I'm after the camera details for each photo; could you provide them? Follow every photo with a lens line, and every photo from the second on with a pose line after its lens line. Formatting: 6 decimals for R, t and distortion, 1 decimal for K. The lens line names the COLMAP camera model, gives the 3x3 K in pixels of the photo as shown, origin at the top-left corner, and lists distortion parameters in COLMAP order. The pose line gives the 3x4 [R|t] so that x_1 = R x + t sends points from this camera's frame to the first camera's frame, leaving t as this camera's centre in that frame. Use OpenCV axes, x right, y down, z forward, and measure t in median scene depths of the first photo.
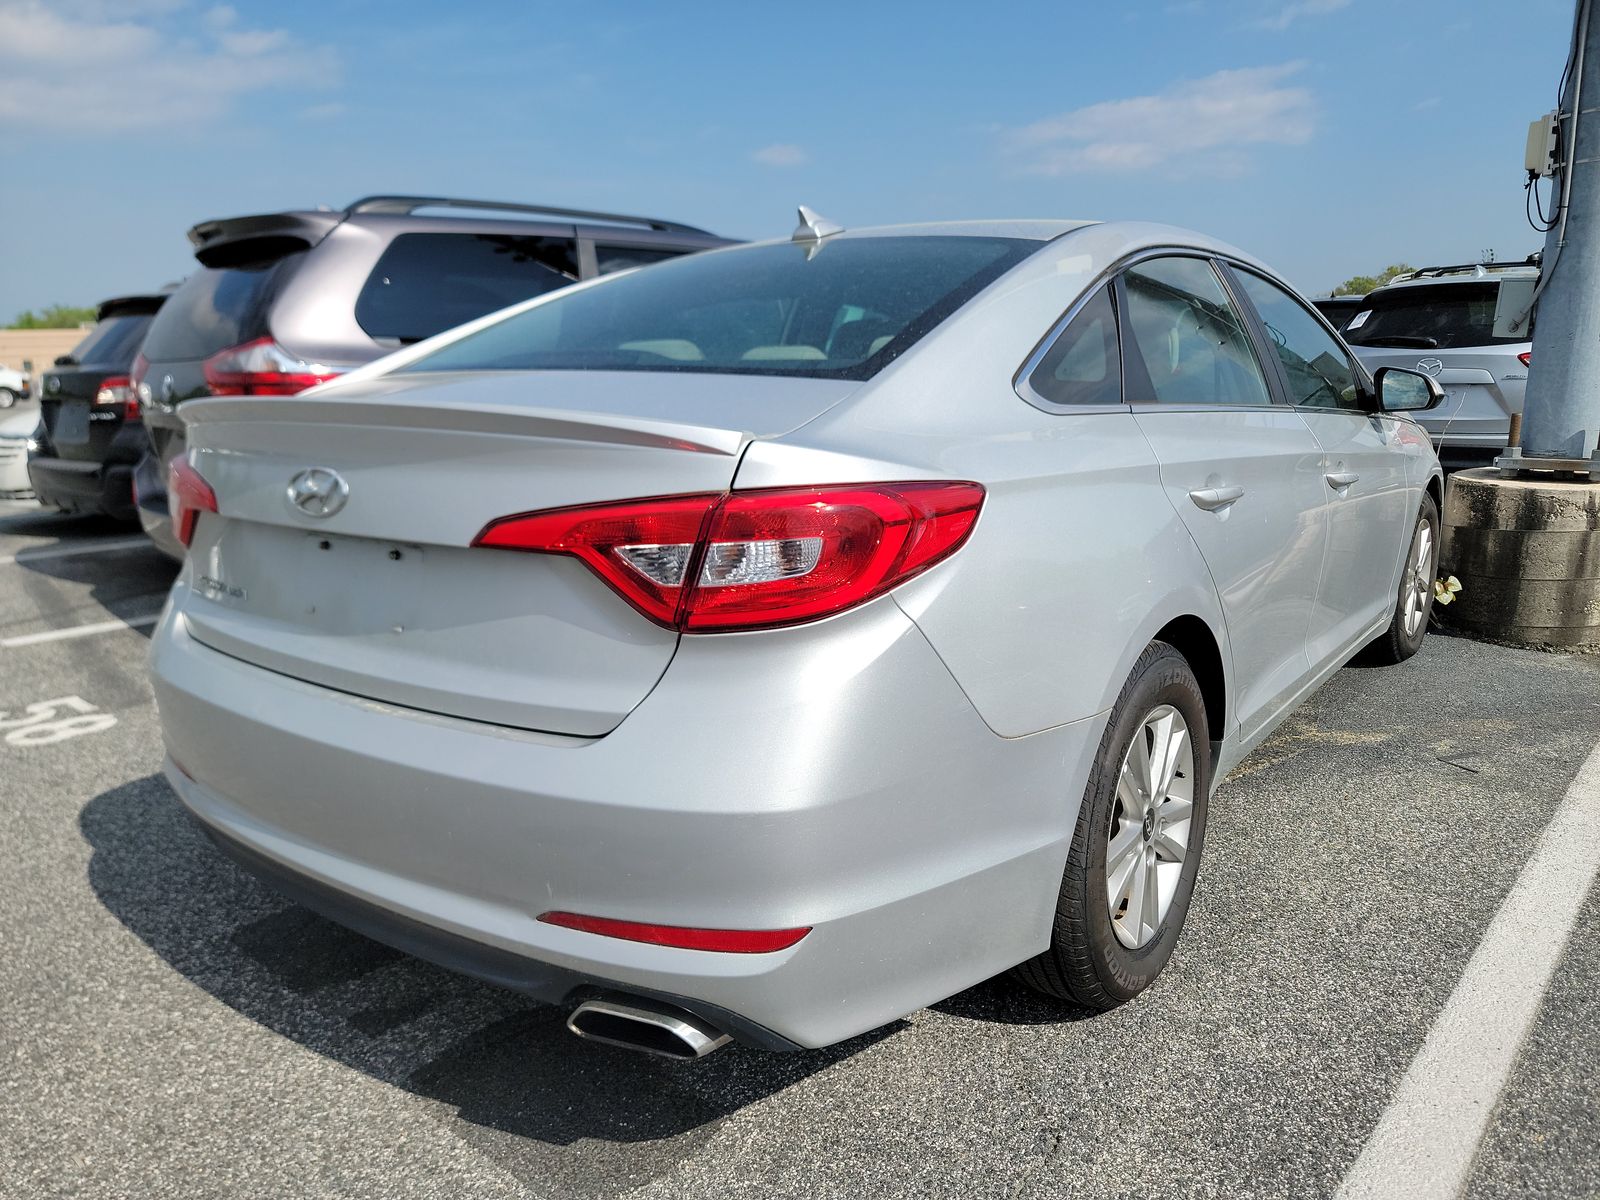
lens RADIAL K [[1134.9, 0, 803.6], [0, 1134.9, 600.7], [0, 0, 1]] dist [0.034478, -0.025591]
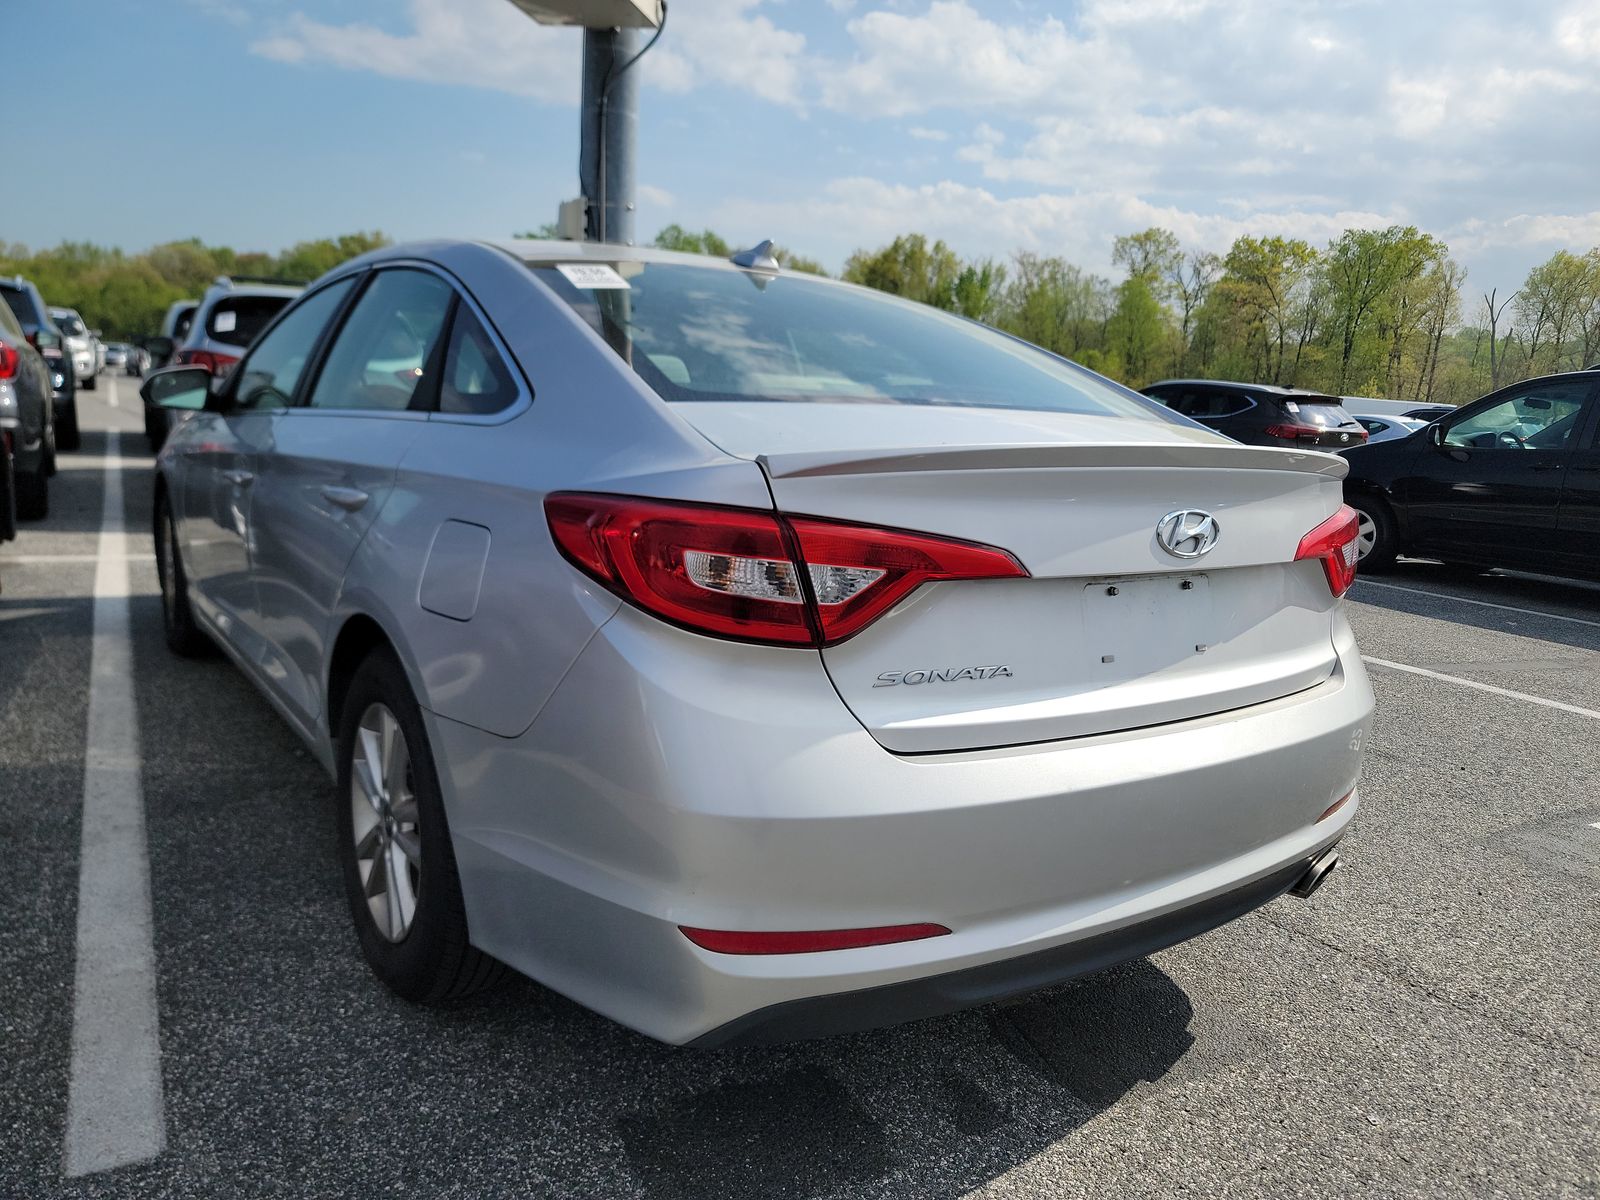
lens RADIAL K [[1134.9, 0, 803.3], [0, 1134.9, 605.1], [0, 0, 1]] dist [0.034478, -0.025591]
pose [[0.316170, -0.141762, 0.938051, -1.399248], [0.129697, 0.985948, 0.105286, -0.171348], [-0.939795, 0.088374, 0.330114, 0.916258]]
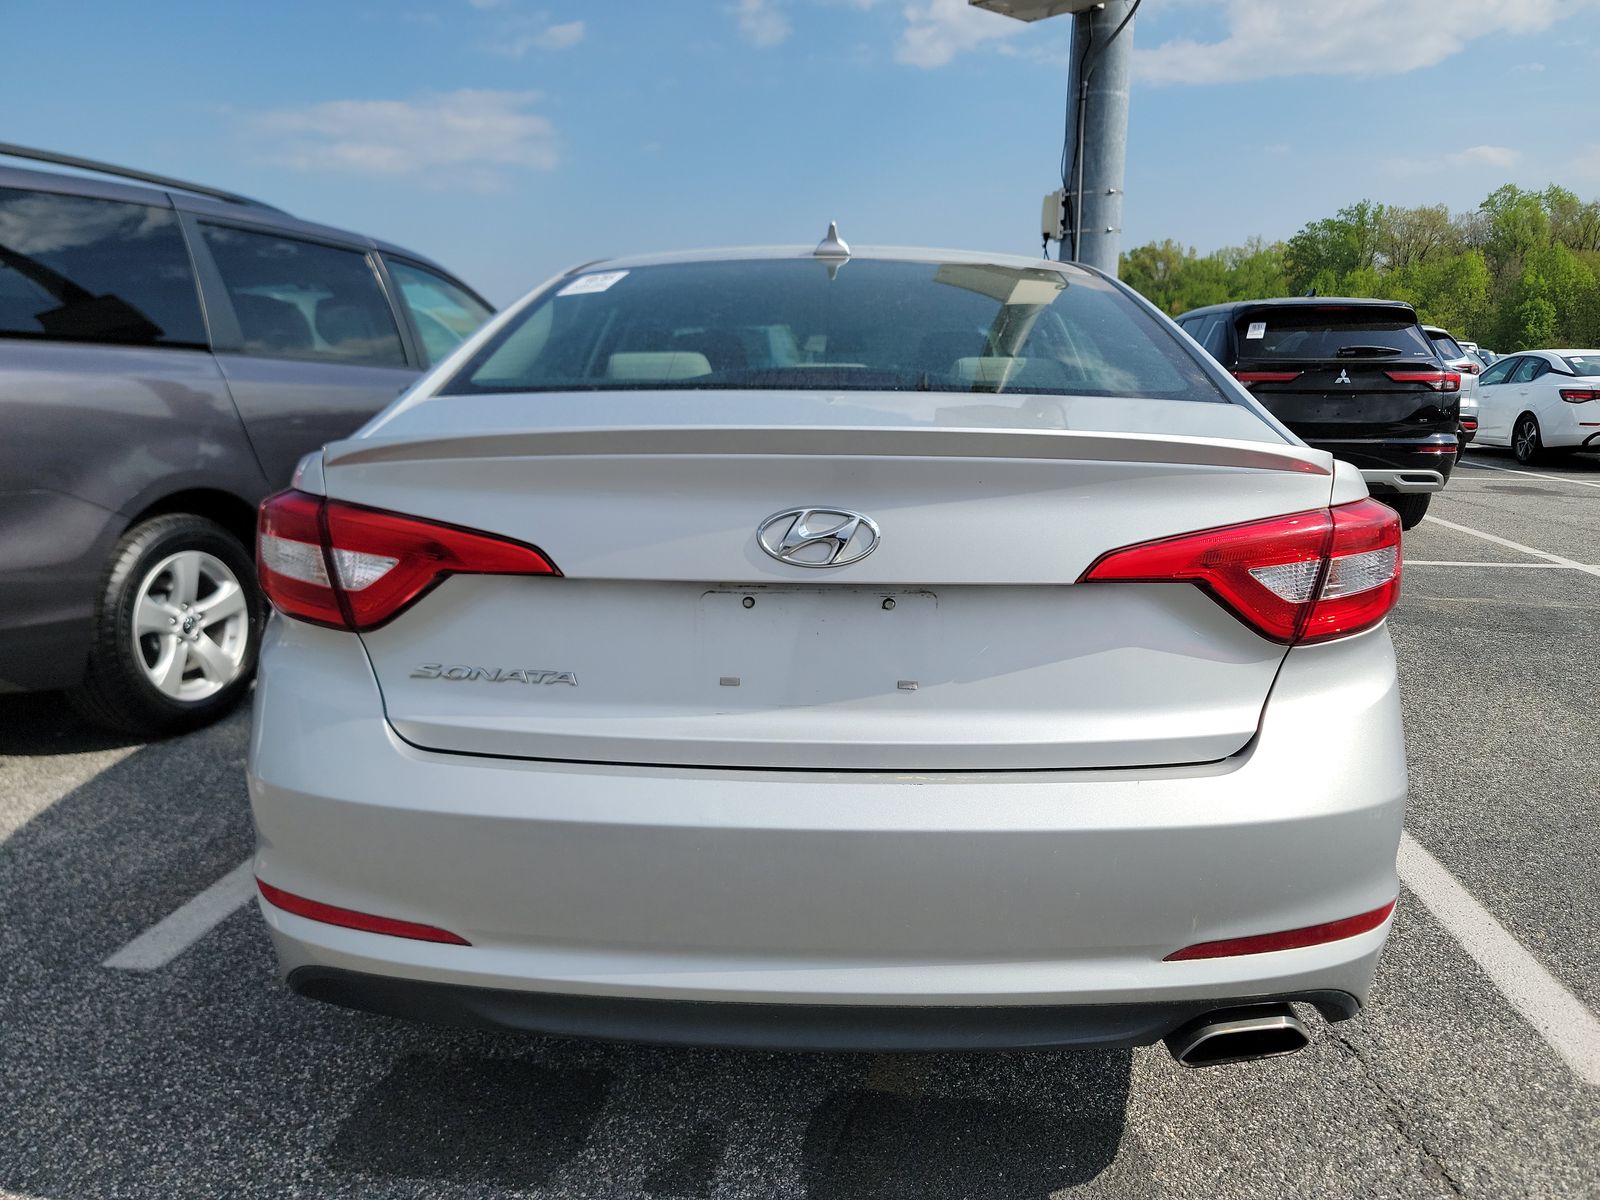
lens RADIAL K [[1134.9, 0, 804.8], [0, 1134.9, 597.8], [0, 0, 1]] dist [0.034478, -0.025591]
pose [[0.825748, -0.091895, 0.556504, -0.827746], [0.097244, 0.995059, 0.020021, -0.063129], [-0.555594, 0.037584, 0.830604, 0.293634]]
